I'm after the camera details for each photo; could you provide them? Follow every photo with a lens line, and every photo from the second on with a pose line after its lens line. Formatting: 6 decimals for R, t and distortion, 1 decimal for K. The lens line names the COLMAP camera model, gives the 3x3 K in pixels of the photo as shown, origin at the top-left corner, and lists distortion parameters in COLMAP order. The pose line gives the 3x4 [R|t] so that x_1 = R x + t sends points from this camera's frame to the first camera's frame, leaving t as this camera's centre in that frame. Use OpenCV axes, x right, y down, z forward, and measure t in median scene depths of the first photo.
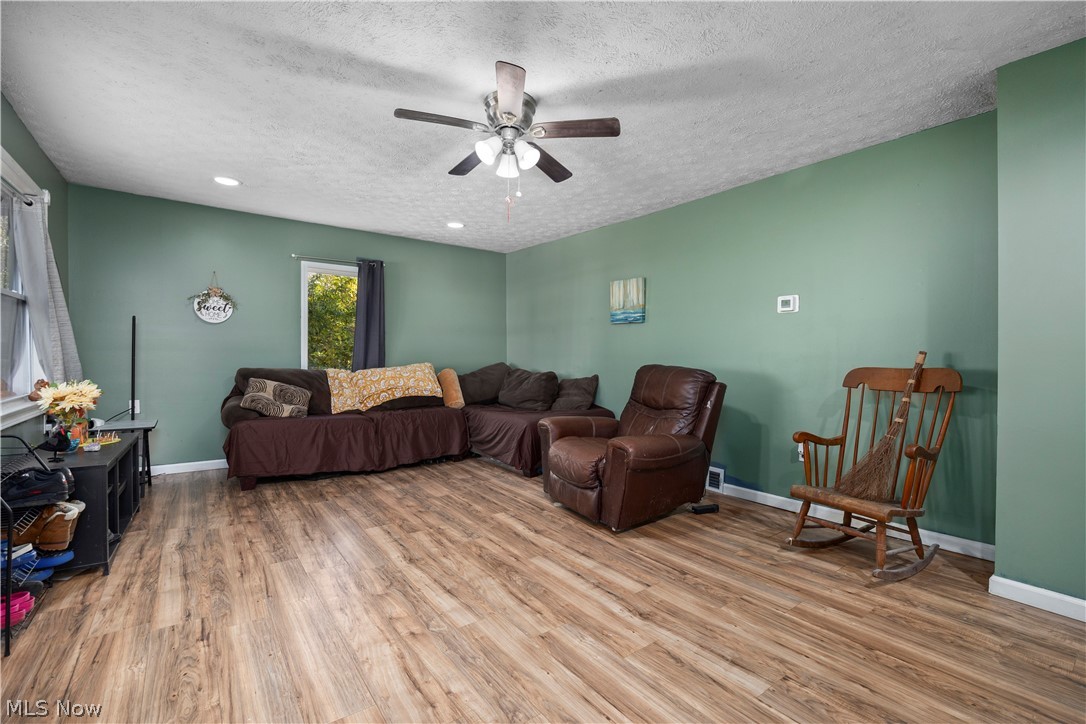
lens RADIAL K [[479.9, 0, 543.0], [0, 479.9, 362.0], [0, 0, 1]] dist [-0.023584, -0.000037]
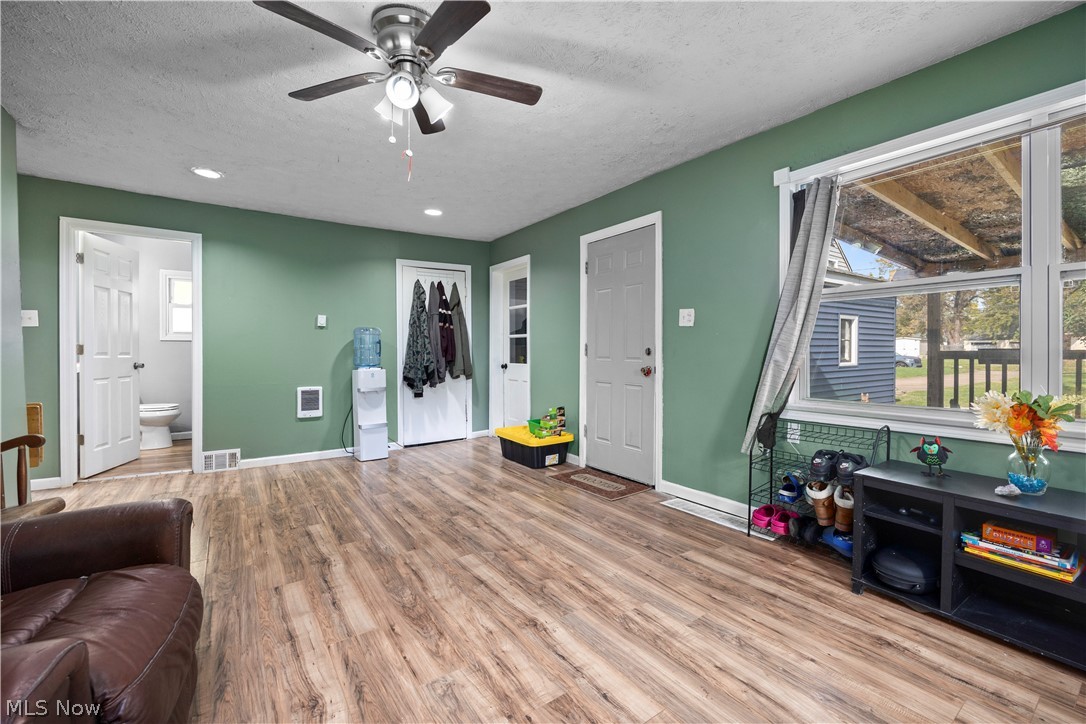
lens RADIAL K [[448.9, 0, 546.4], [0, 448.9, 357.4], [0, 0, 1]] dist [-0.016415, 0.000011]
pose [[-0.999759, -0.008760, 0.020115, -0.314622], [-0.008220, 0.999608, 0.026782, -0.025241], [-0.020342, 0.026610, -0.999439, 1.740005]]
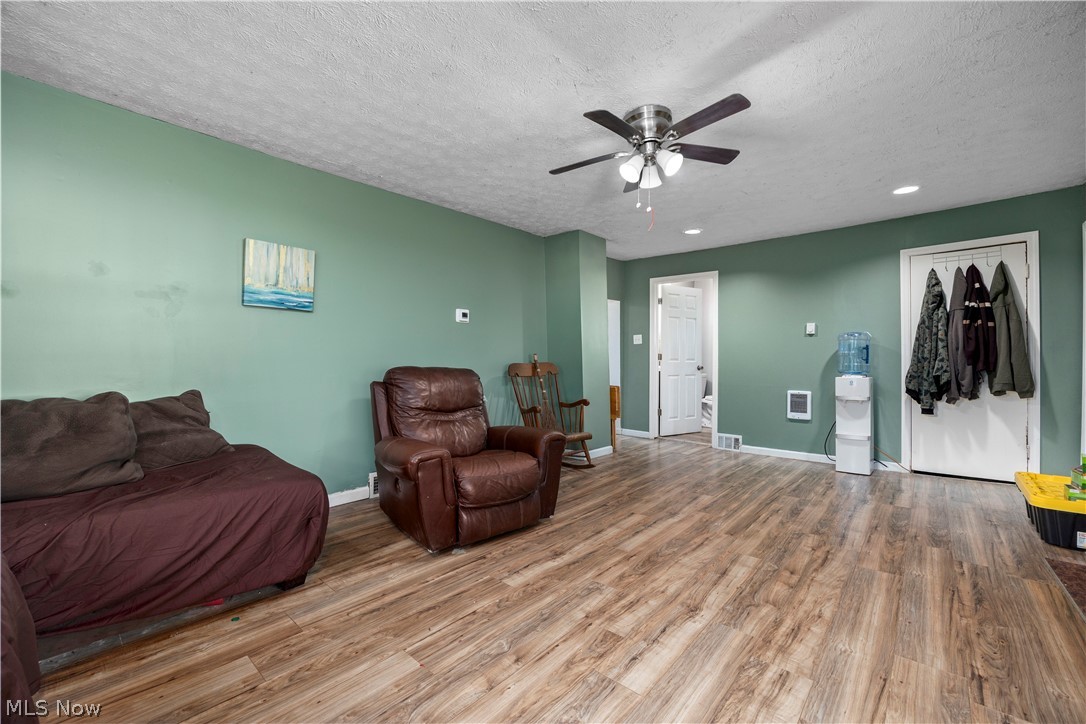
lens RADIAL K [[448.9, 0, 546.4], [0, 448.9, 357.4], [0, 0, 1]] dist [-0.016415, 0.000011]
pose [[-0.219770, -0.006392, 0.975531, -0.985893], [0.011243, 0.999896, 0.009084, -0.024929], [-0.975487, 0.012964, -0.219675, 1.444106]]
